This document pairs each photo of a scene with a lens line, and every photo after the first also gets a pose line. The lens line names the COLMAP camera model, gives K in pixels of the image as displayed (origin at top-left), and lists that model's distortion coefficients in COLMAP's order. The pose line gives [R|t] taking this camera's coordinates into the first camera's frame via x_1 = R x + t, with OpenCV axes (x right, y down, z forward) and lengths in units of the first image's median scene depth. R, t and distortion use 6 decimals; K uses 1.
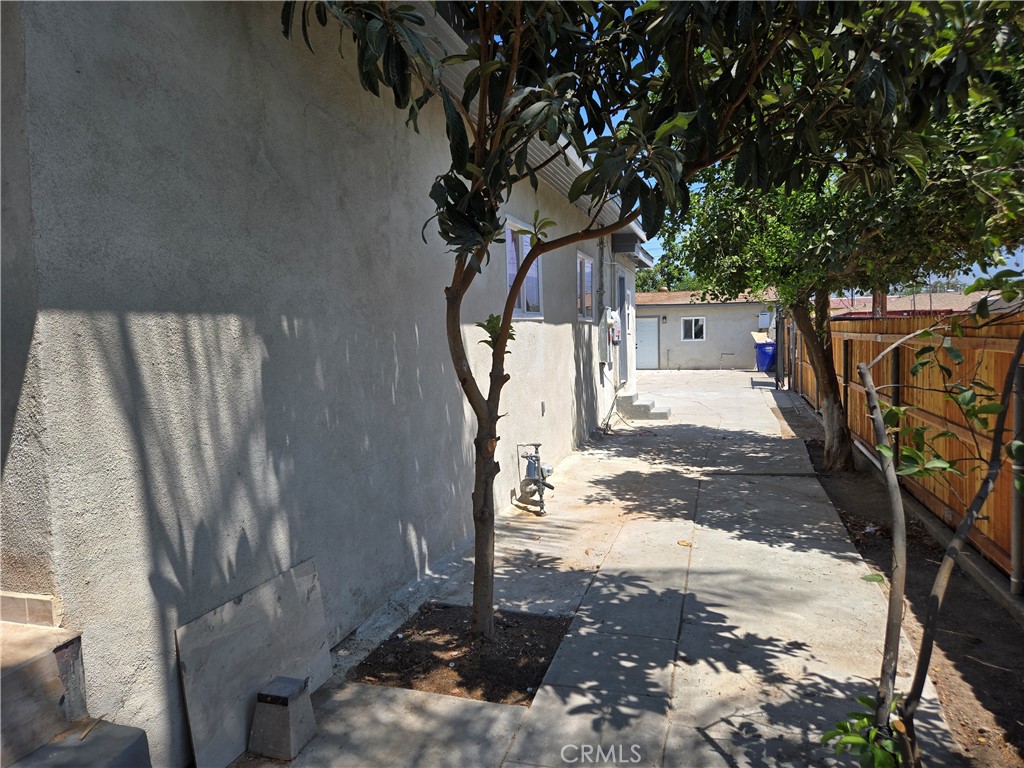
lens RADIAL K [[687.4, 0, 517.5], [0, 687.4, 383.2], [0, 0, 1]] dist [0.054623, -0.005886]
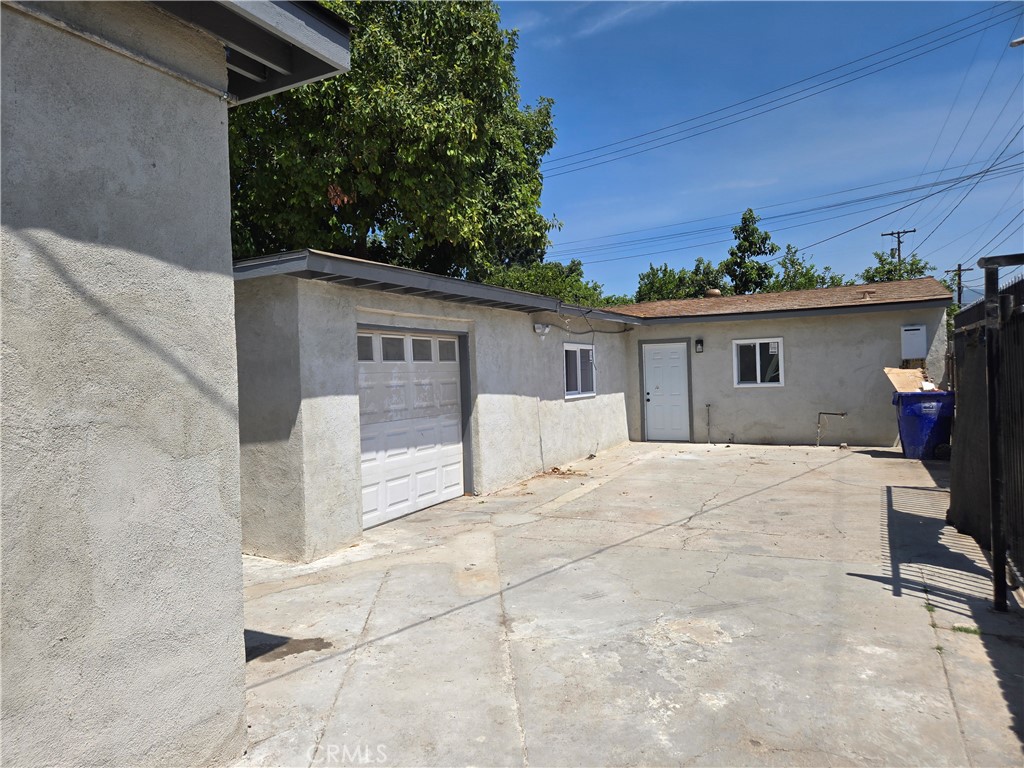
lens RADIAL K [[687.4, 0, 503.5], [0, 687.4, 386.0], [0, 0, 1]] dist [0.054623, -0.005886]
pose [[0.983738, -0.009325, -0.179367, 0.162495], [0.001262, 0.998986, -0.045013, -0.039217], [0.179605, 0.044055, 0.982752, 0.471343]]
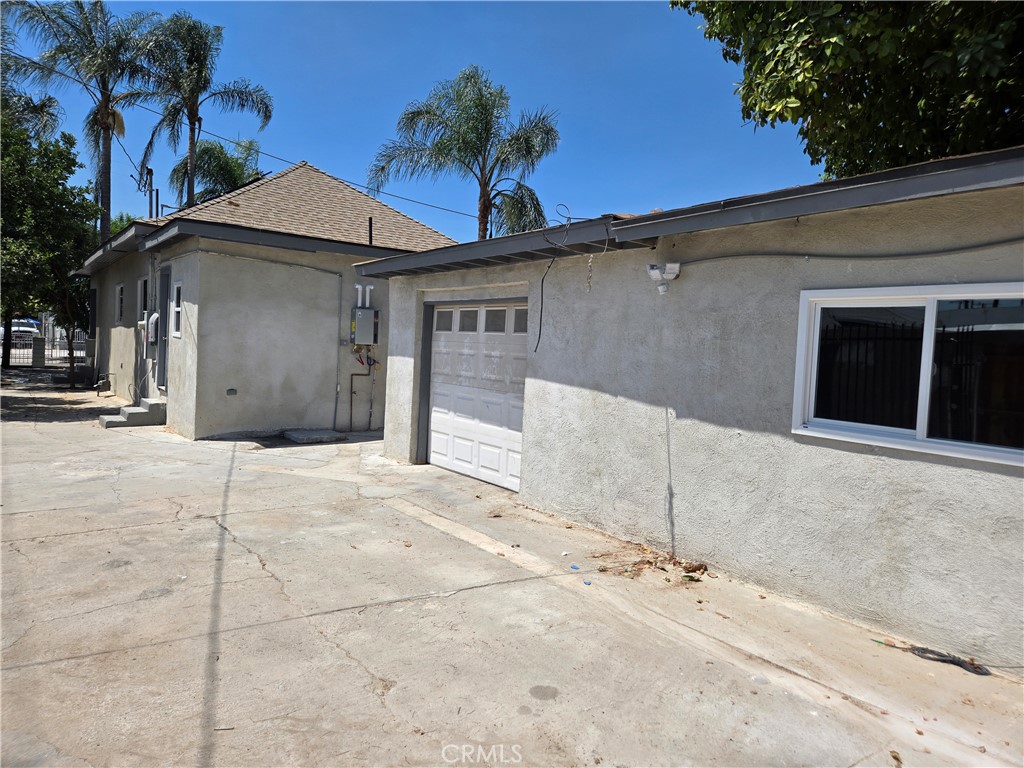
lens RADIAL K [[687.4, 0, 511.2], [0, 687.4, 380.8], [0, 0, 1]] dist [0.054623, -0.005886]
pose [[-0.628760, 0.048713, -0.776072, 0.250494], [-0.072154, 0.990075, 0.120604, -0.065563], [0.774245, 0.131828, -0.619004, 0.787636]]
